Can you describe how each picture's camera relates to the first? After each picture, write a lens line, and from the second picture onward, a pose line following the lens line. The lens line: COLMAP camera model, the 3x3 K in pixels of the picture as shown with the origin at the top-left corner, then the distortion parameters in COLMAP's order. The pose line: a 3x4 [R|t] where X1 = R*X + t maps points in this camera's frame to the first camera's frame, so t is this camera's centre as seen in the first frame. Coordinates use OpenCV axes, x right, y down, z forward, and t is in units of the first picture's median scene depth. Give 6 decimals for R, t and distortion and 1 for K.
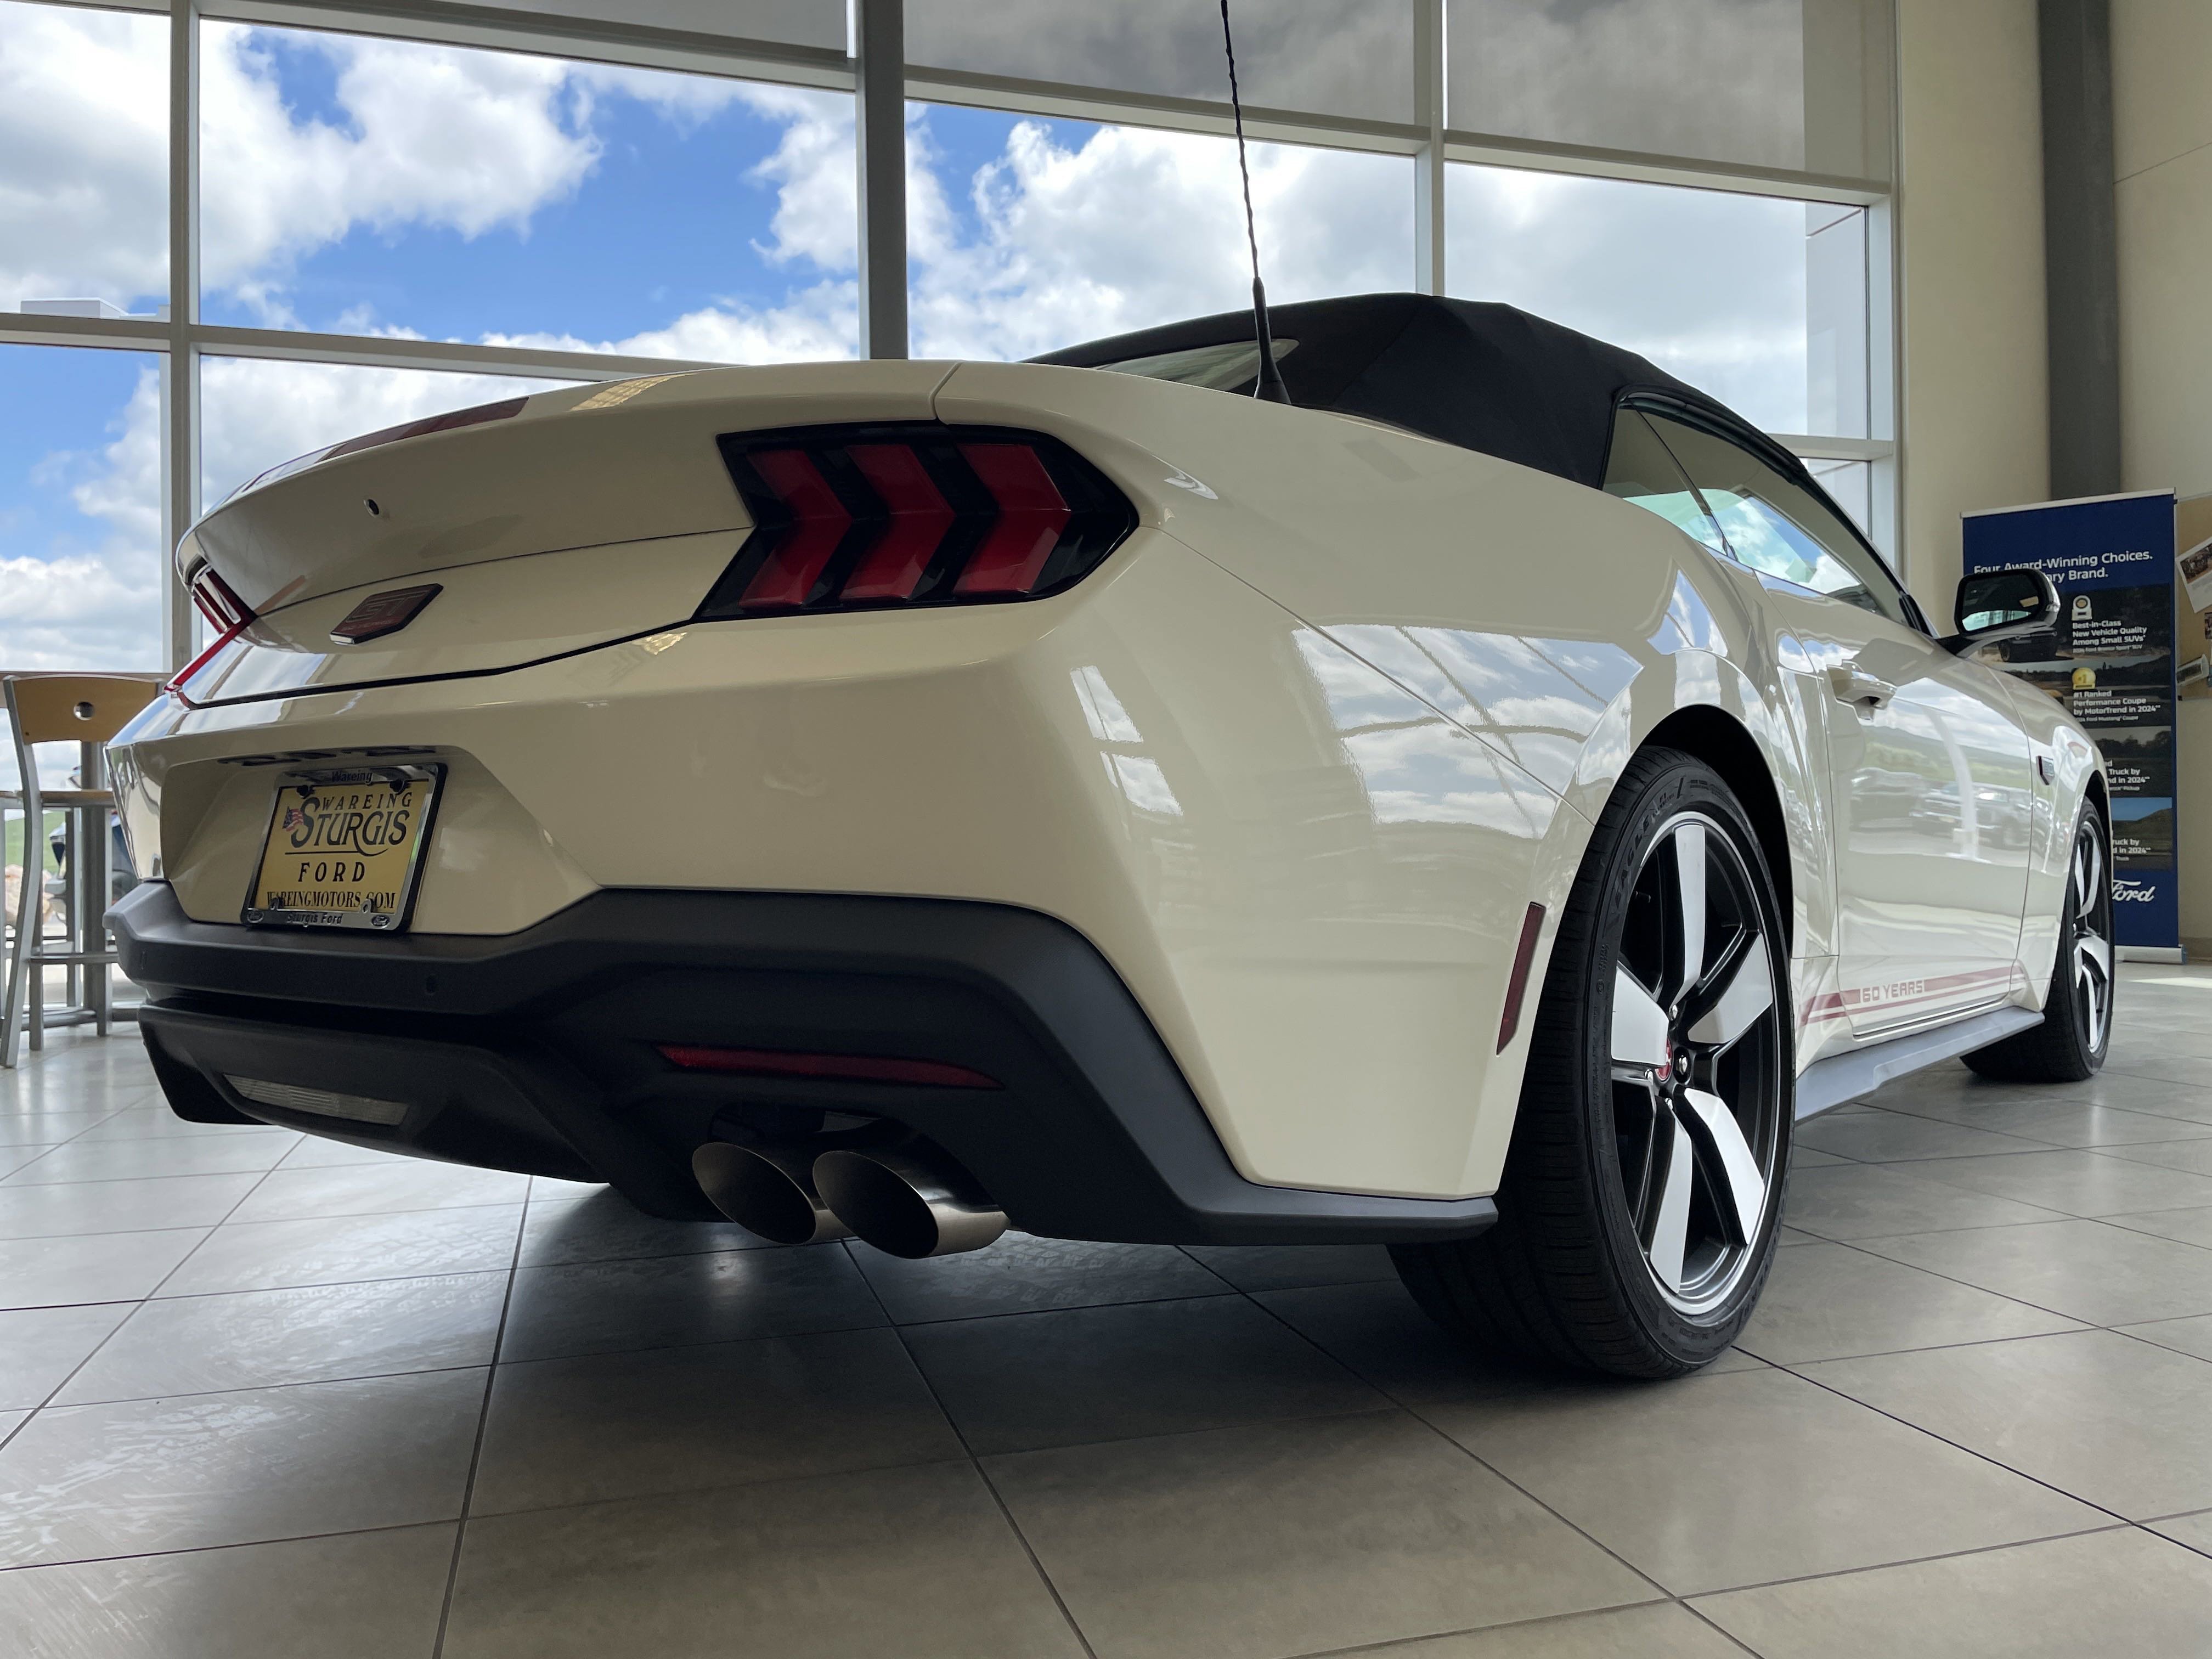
lens RADIAL K [[1670.5, 0, 1106.6], [0, 1670.5, 808.3], [0, 0, 1]] dist [0.079857, -0.109099]
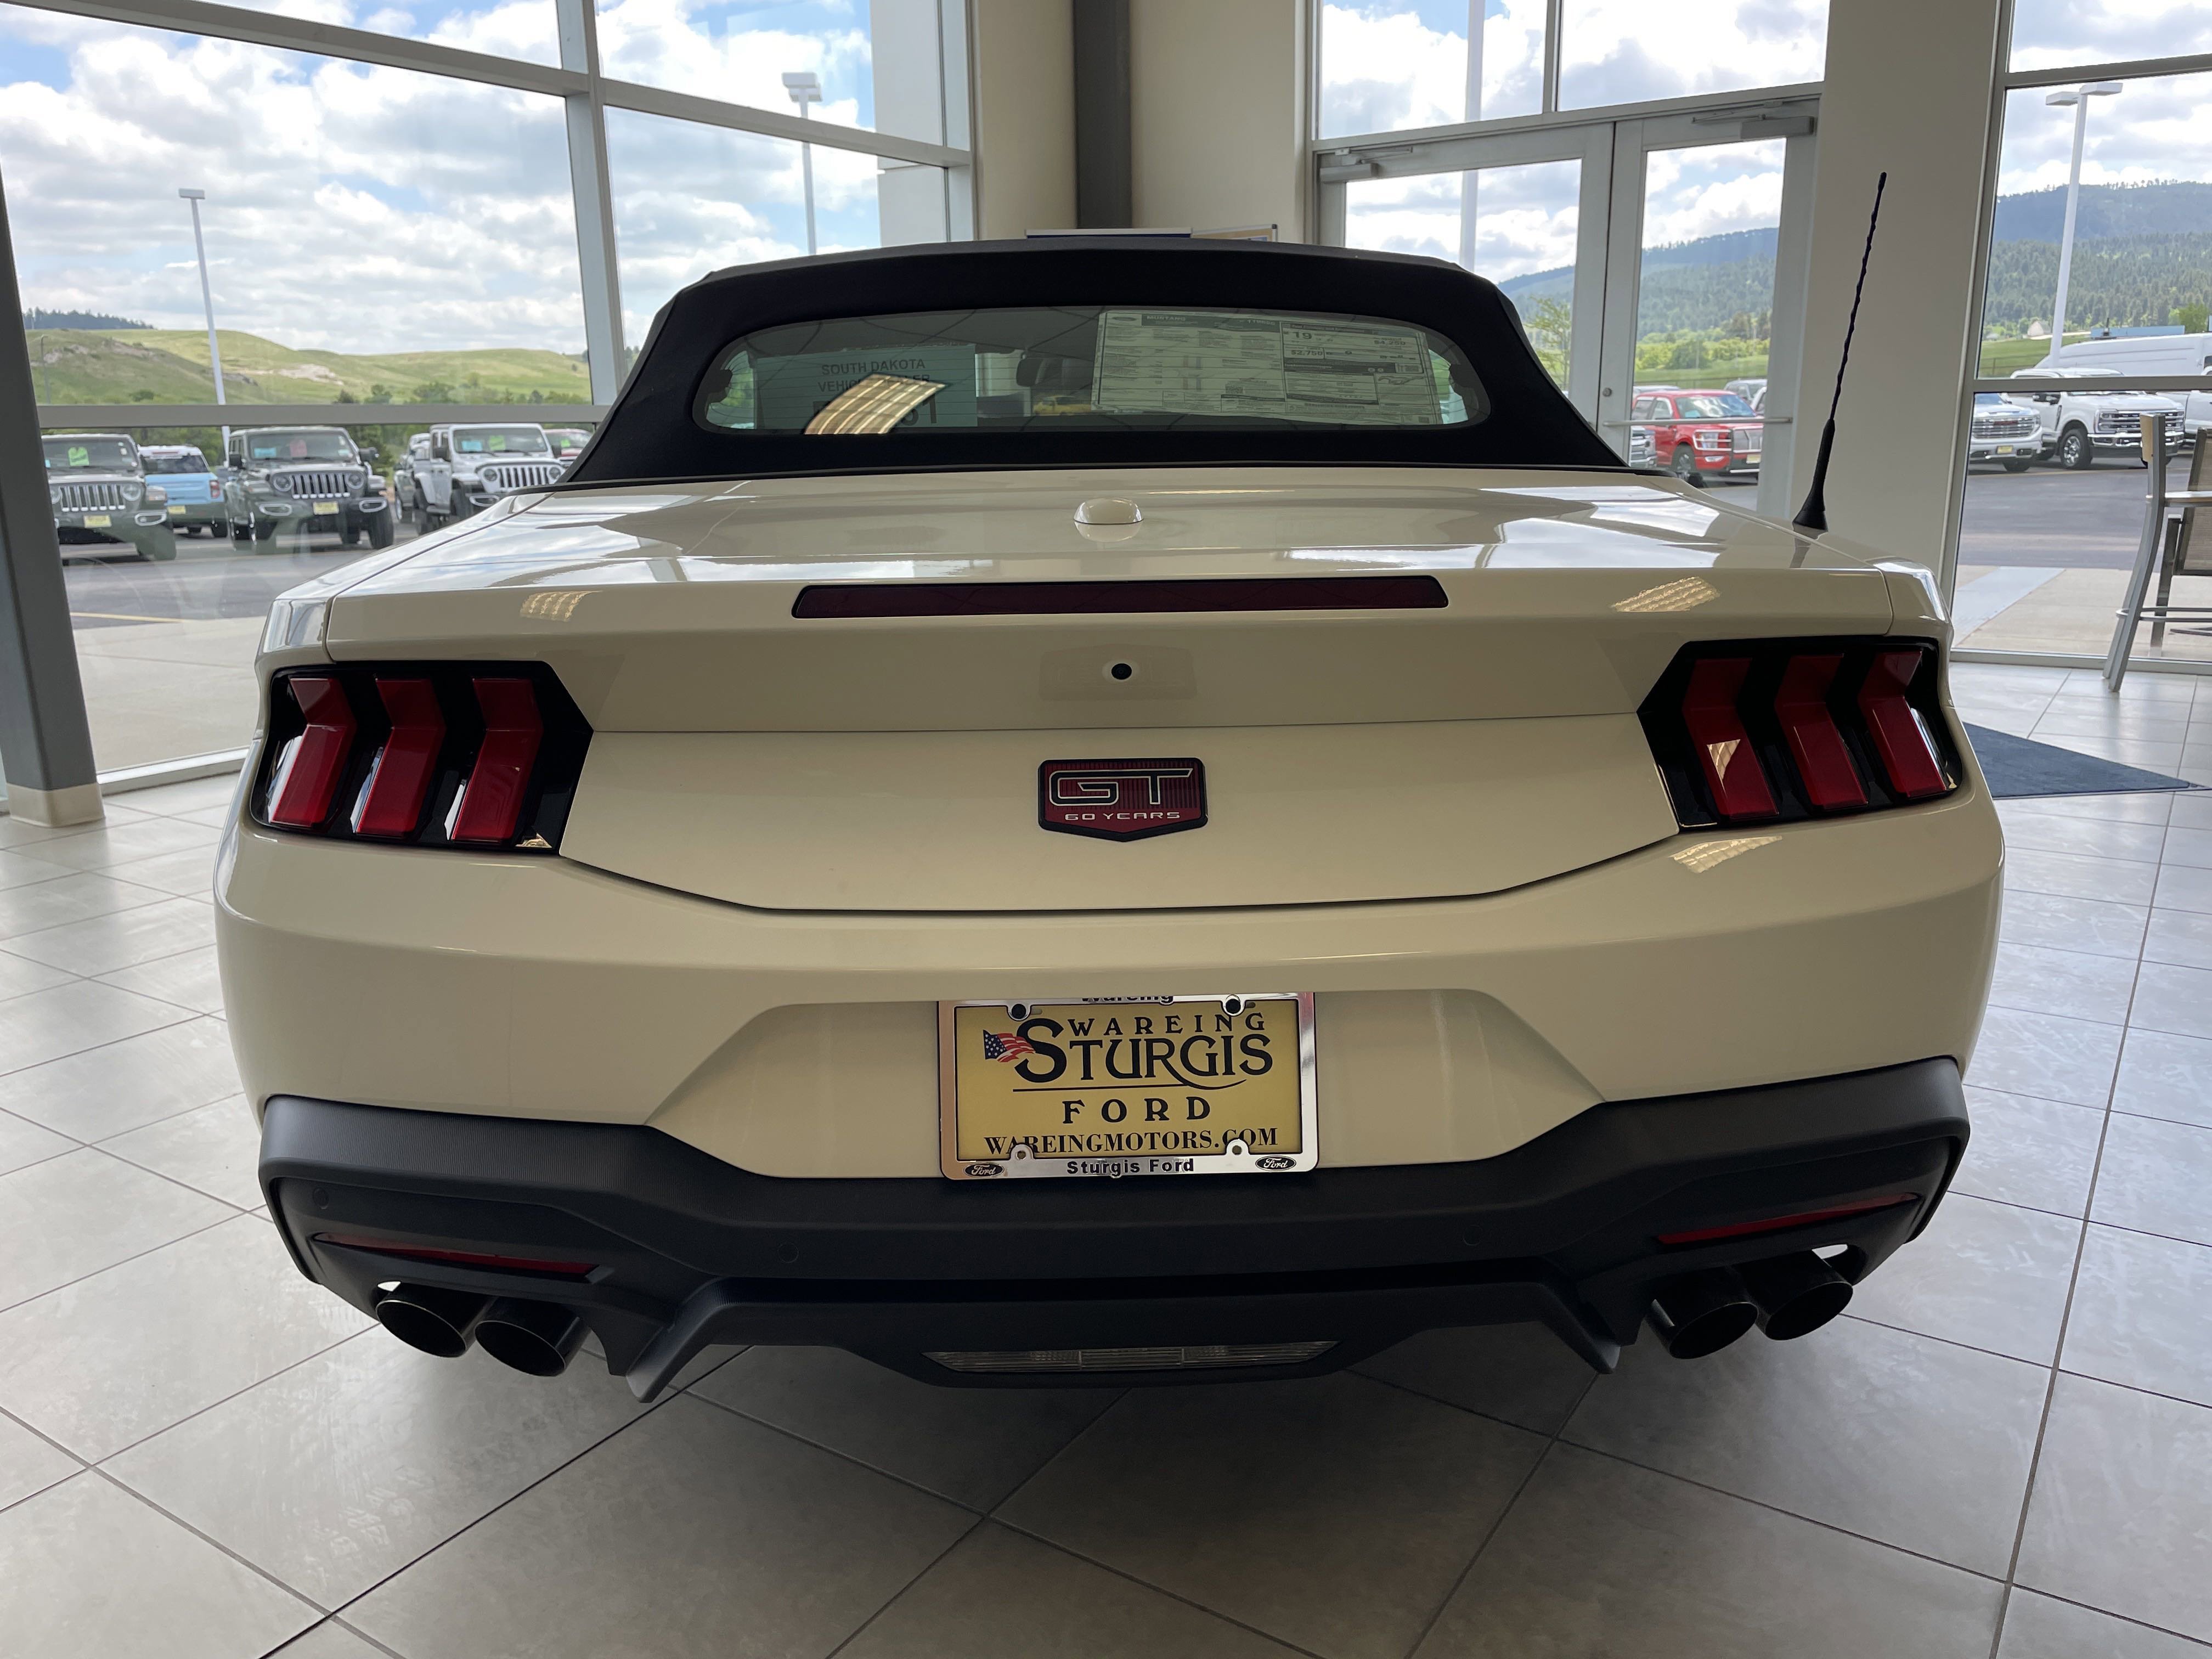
lens RADIAL K [[1677.1, 0, 1102.4], [0, 1677.1, 832.3], [0, 0, 1]] dist [0.085318, -0.116209]
pose [[0.766785, -0.152719, 0.623472, -0.740076], [-0.003771, 0.970197, 0.242287, -0.230979], [-0.641893, -0.188133, 0.743357, 0.301438]]
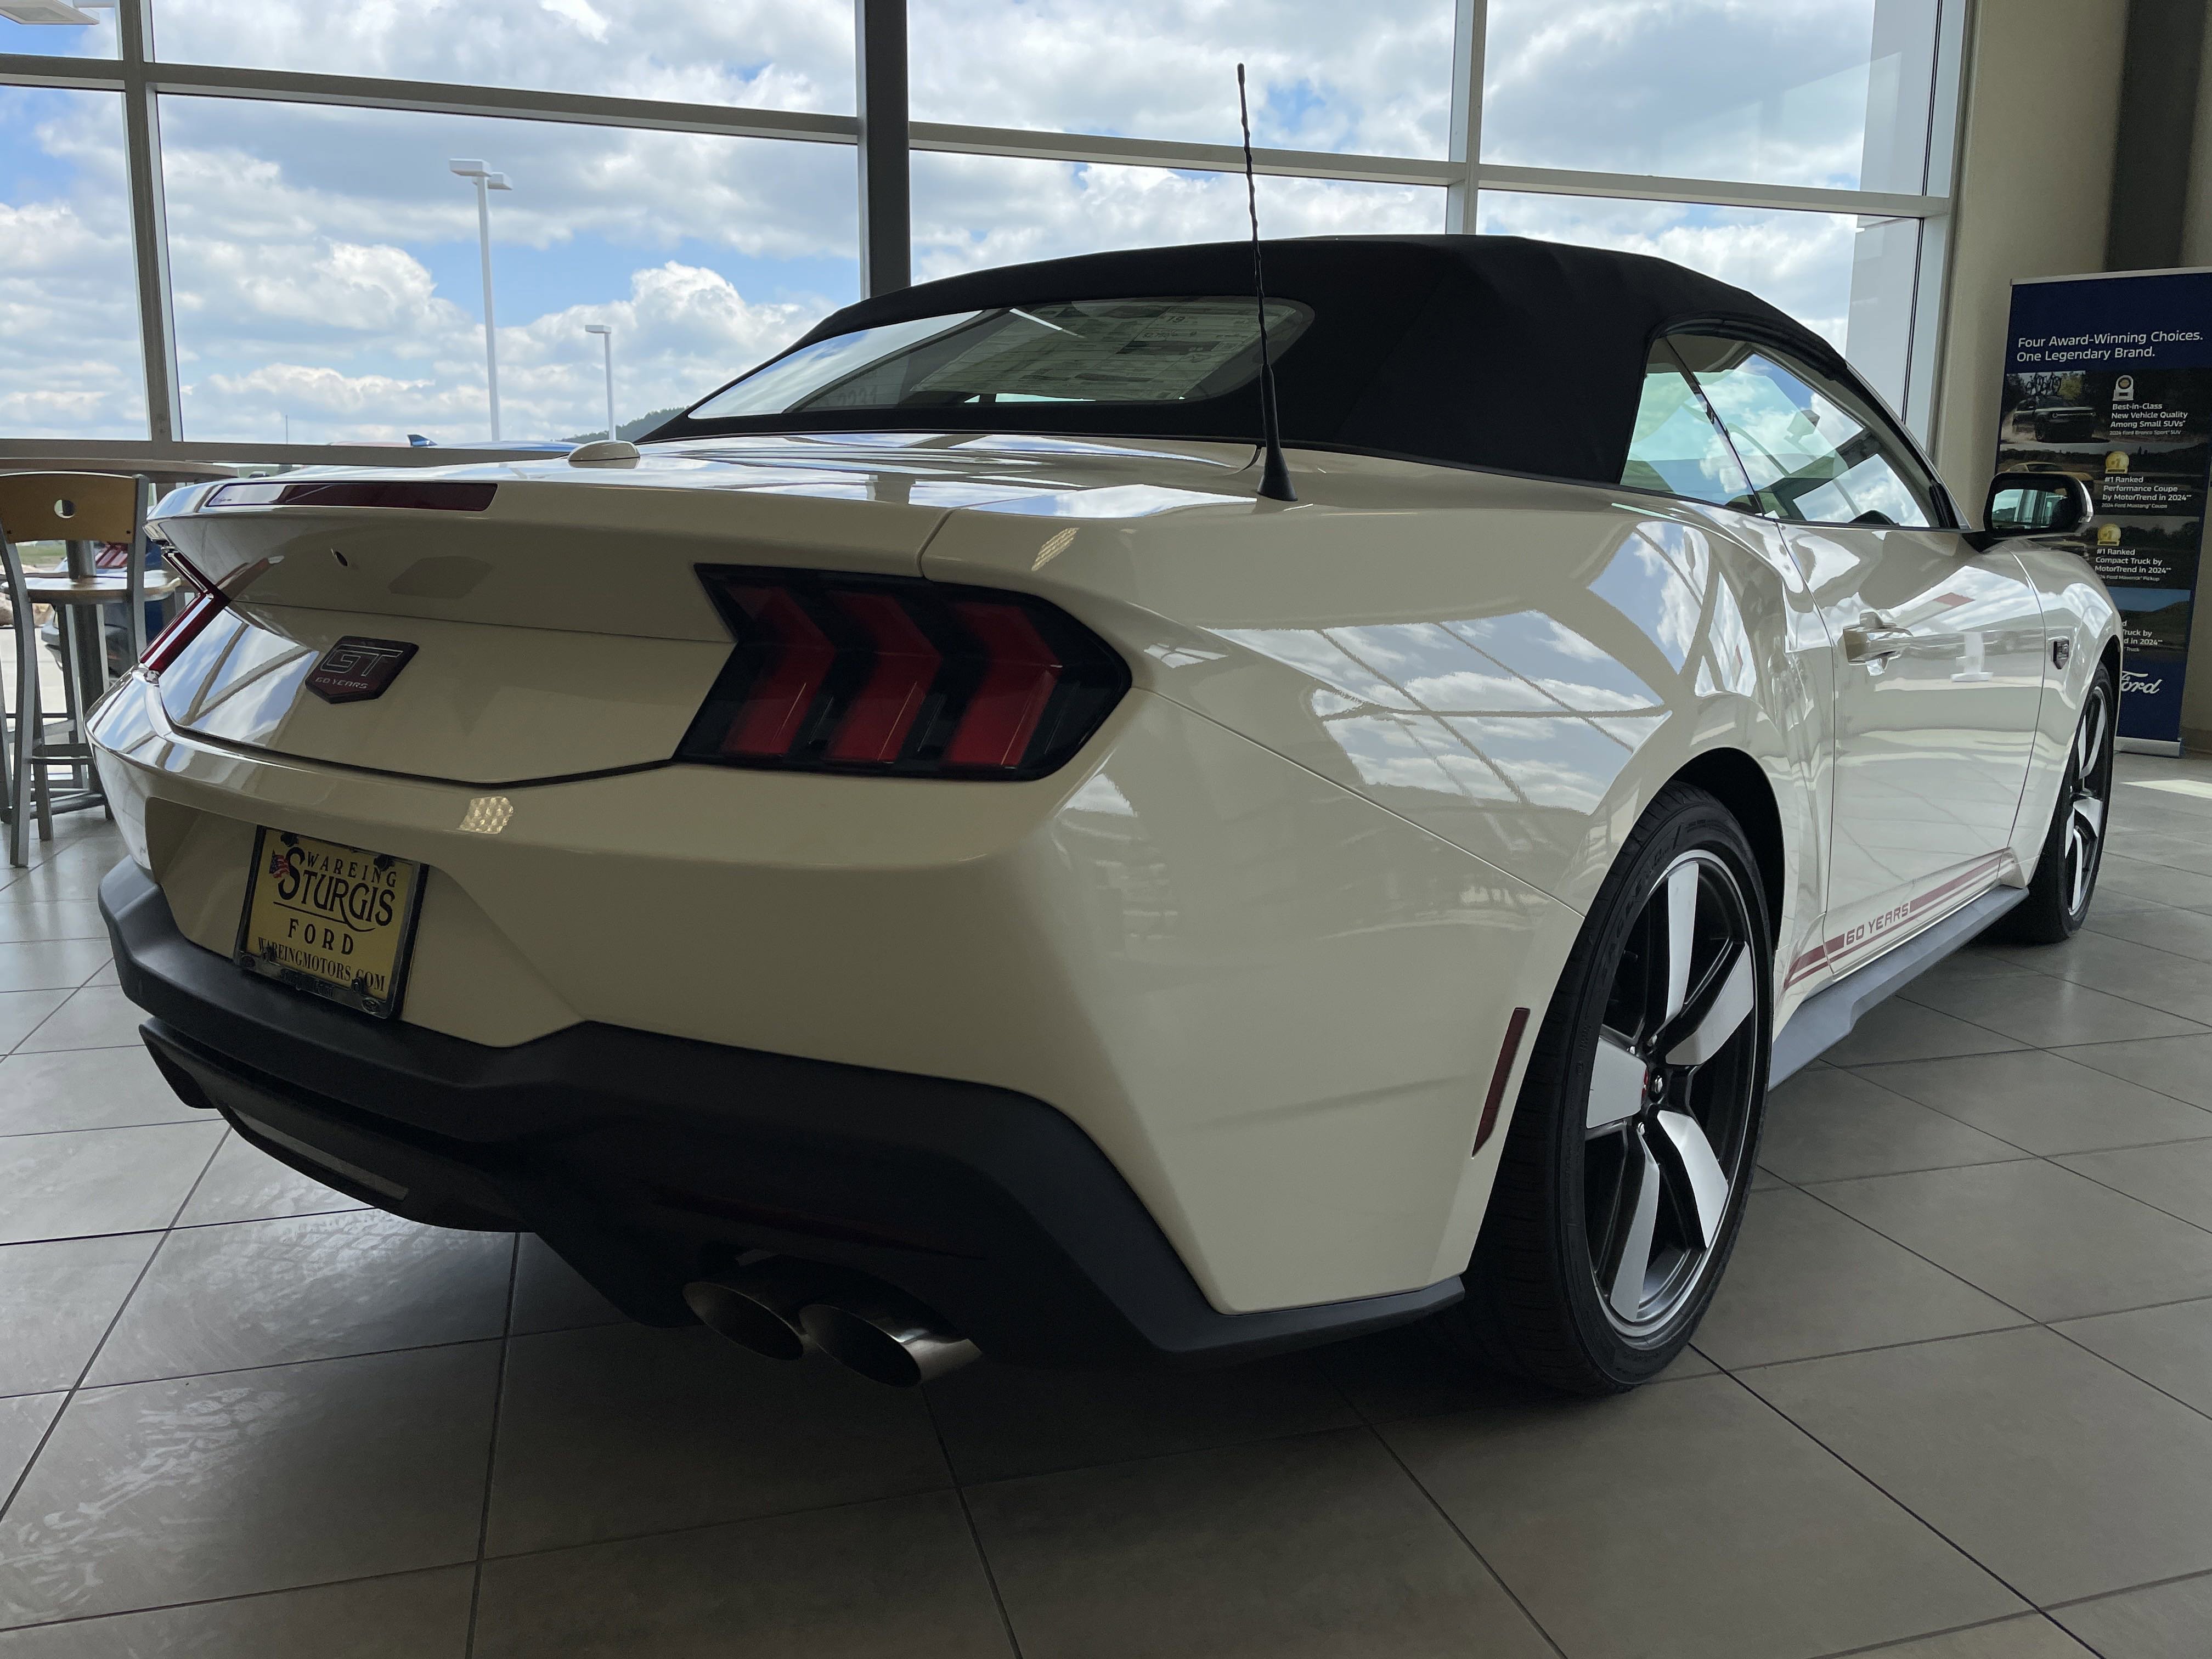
lens RADIAL K [[1668.3, 0, 1105.9], [0, 1668.3, 793.8], [0, 0, 1]] dist [0.080247, -0.105428]
pose [[0.999766, 0.021626, -0.000820, 0.004240], [-0.021142, 0.984050, 0.176630, -0.174602], [0.004626, -0.176571, 0.984277, 0.024159]]
